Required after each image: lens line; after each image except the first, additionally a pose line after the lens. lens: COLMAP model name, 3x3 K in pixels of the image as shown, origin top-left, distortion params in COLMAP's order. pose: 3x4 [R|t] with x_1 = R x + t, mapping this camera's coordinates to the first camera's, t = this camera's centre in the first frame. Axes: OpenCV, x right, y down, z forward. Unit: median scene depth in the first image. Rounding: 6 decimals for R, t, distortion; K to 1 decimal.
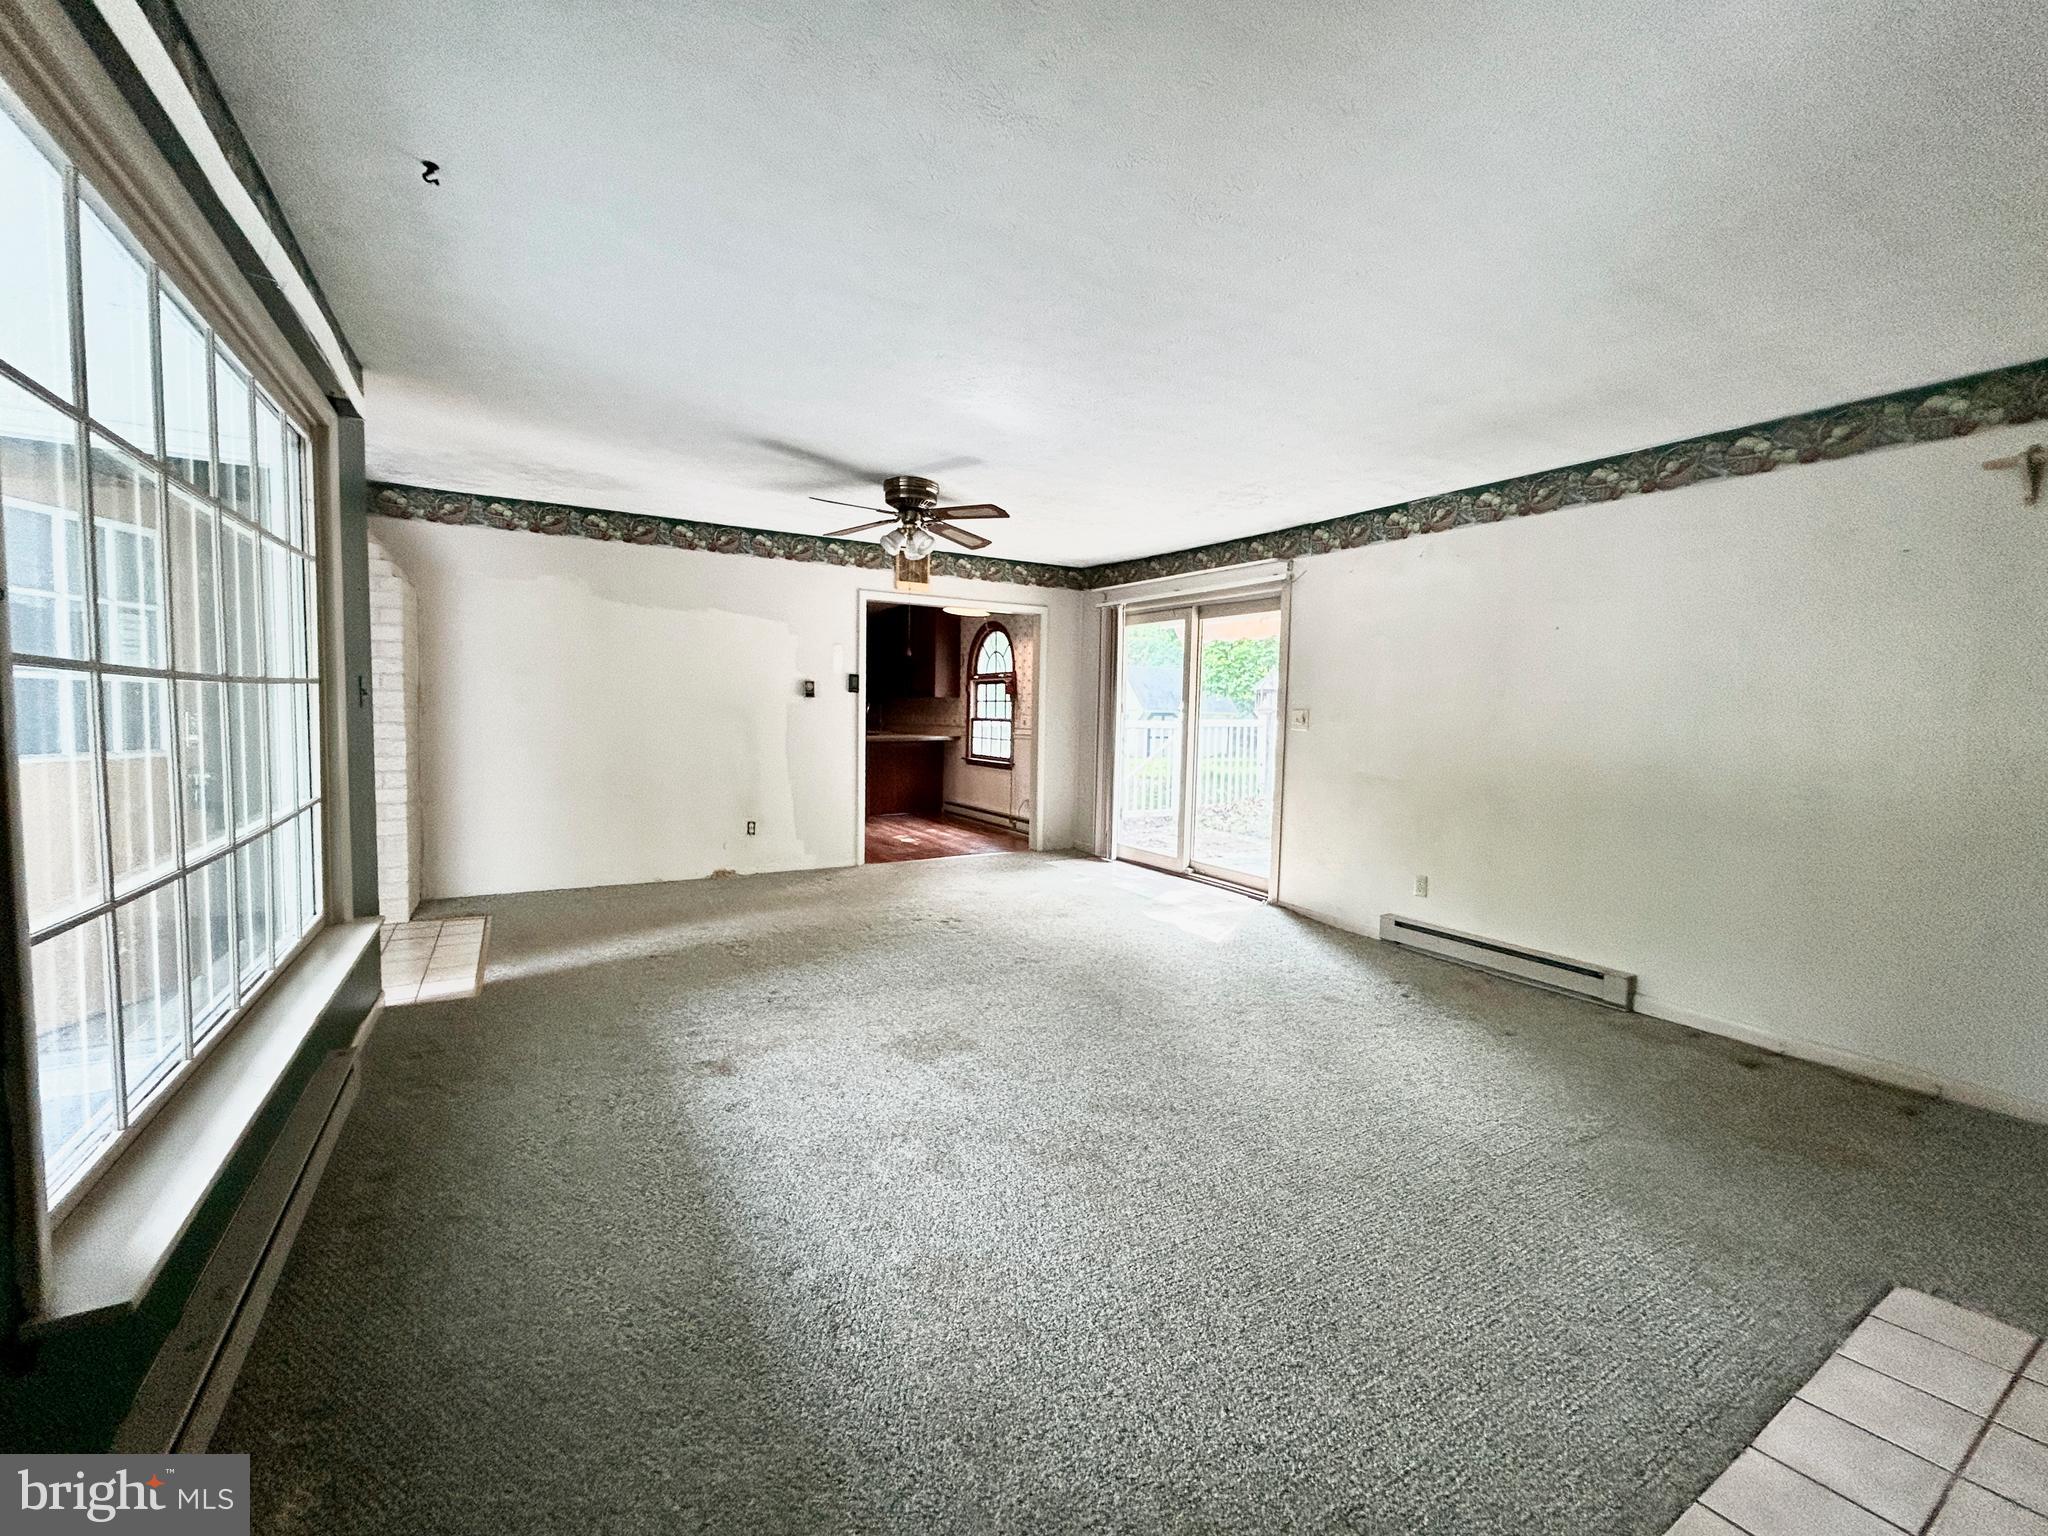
lens RADIAL K [[838.7, 0, 1023.9], [0, 838.7, 765.8], [0, 0, 1]] dist [0.014414, -0.000832]
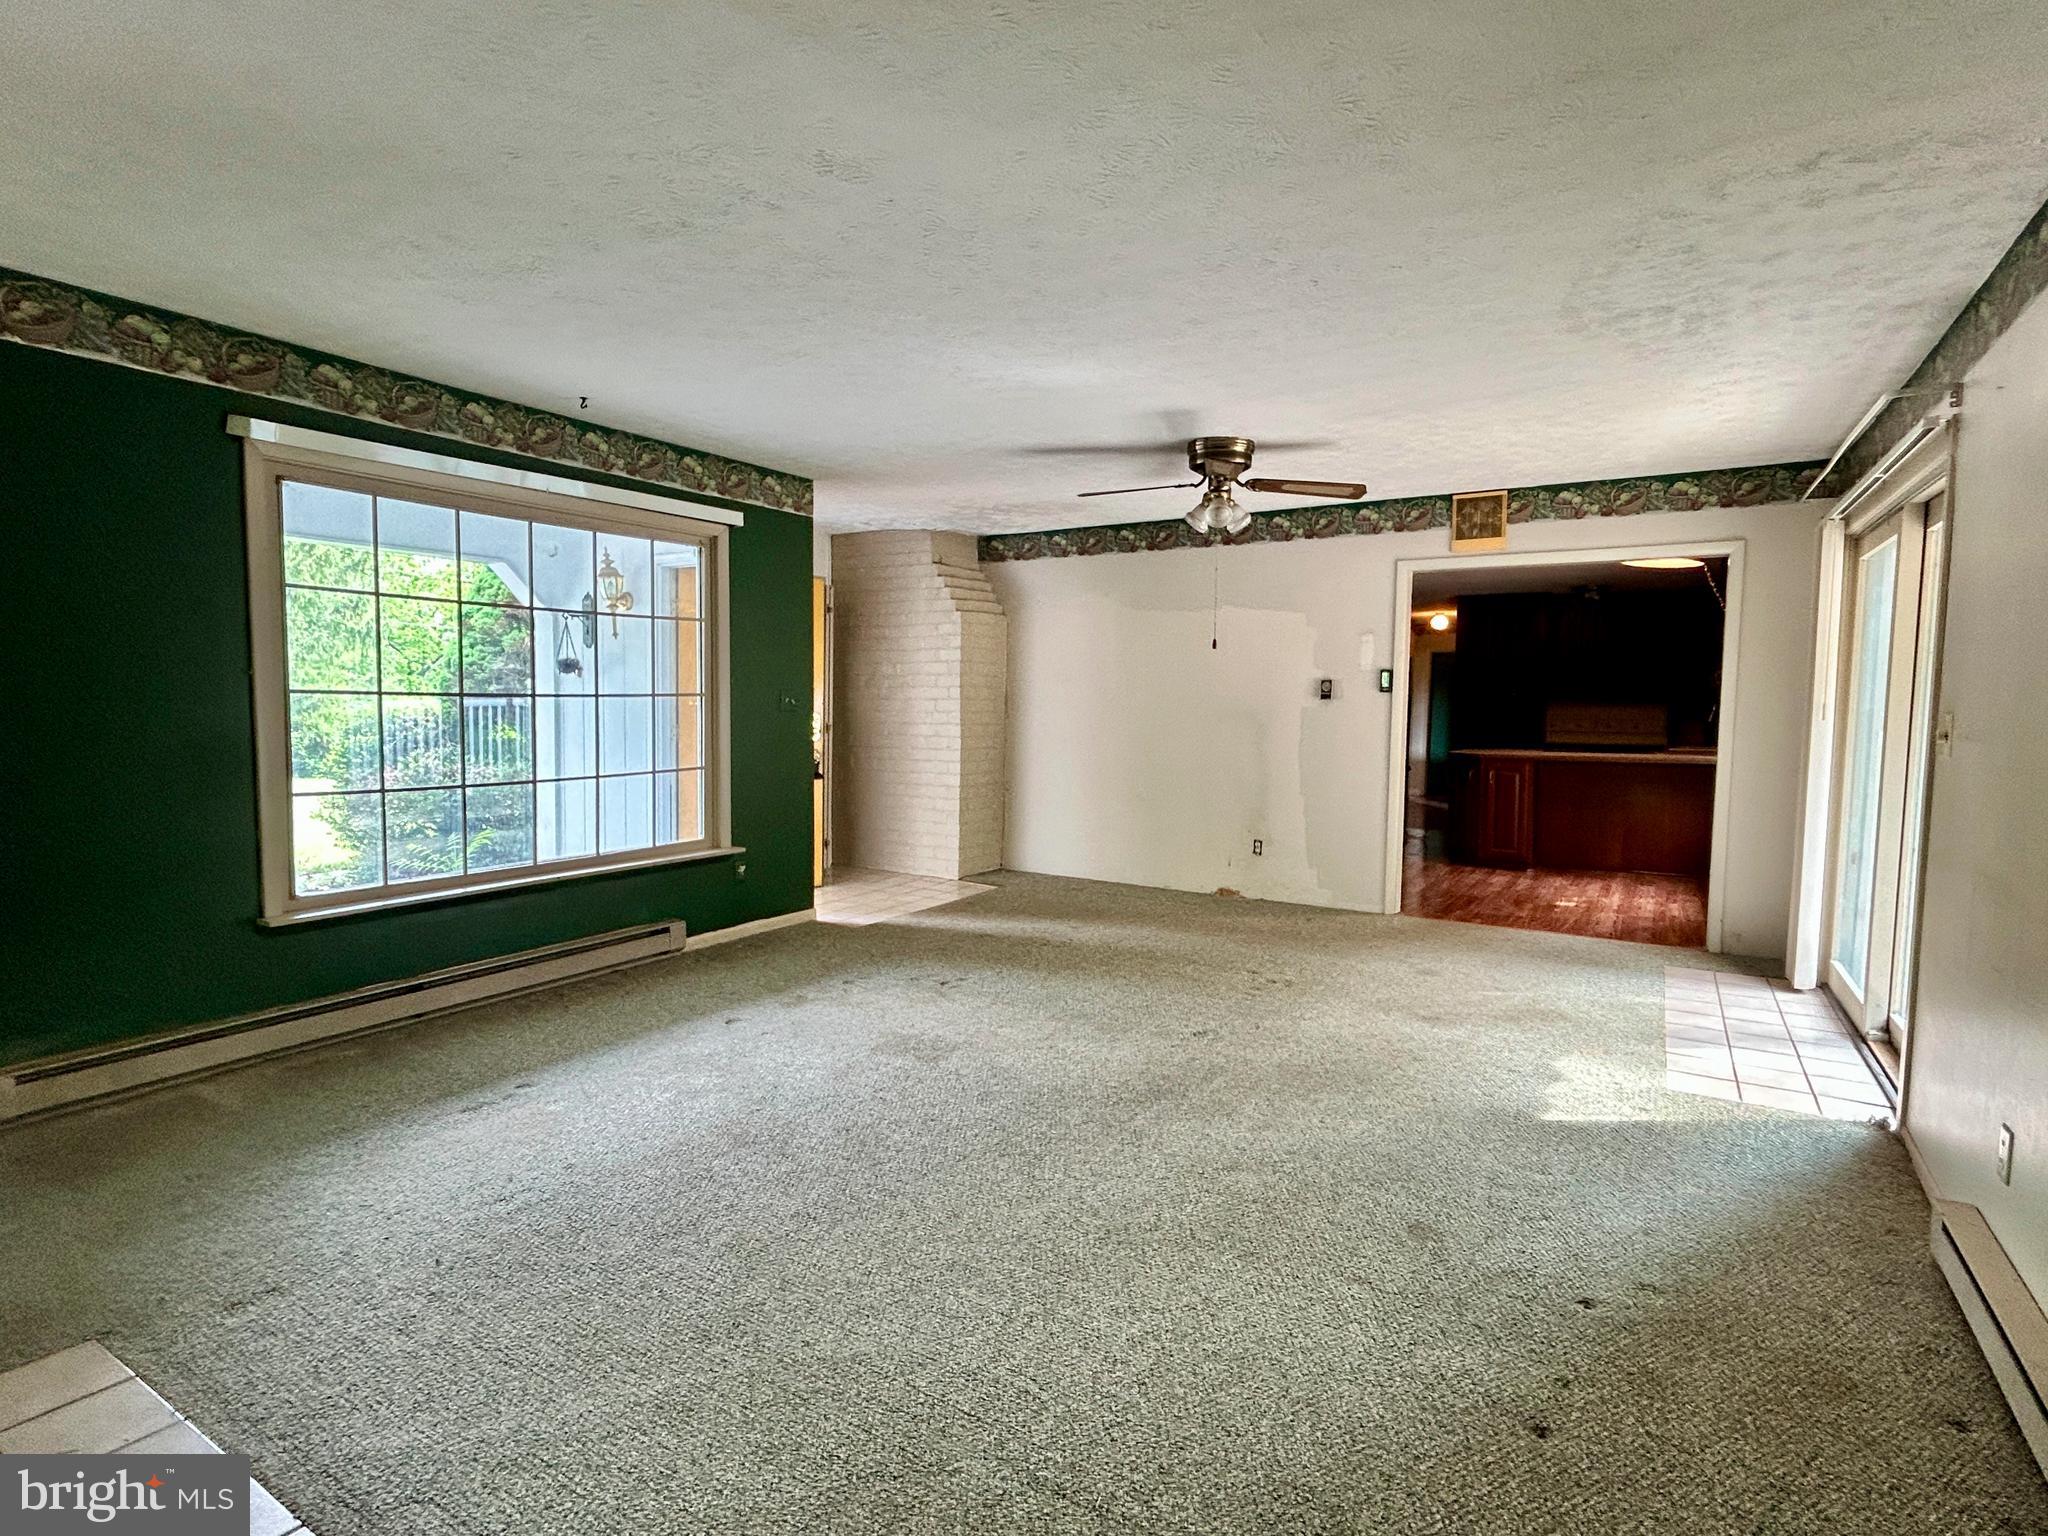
lens RADIAL K [[1021.8, 0, 1025.1], [0, 1021.8, 756.8], [0, 0, 1]] dist [-0.006267, 0.000680]
pose [[0.465826, 0.036233, -0.884134, 0.685410], [-0.063183, 0.997973, 0.007609, -0.018274], [0.882618, 0.052318, 0.467171, 0.365369]]
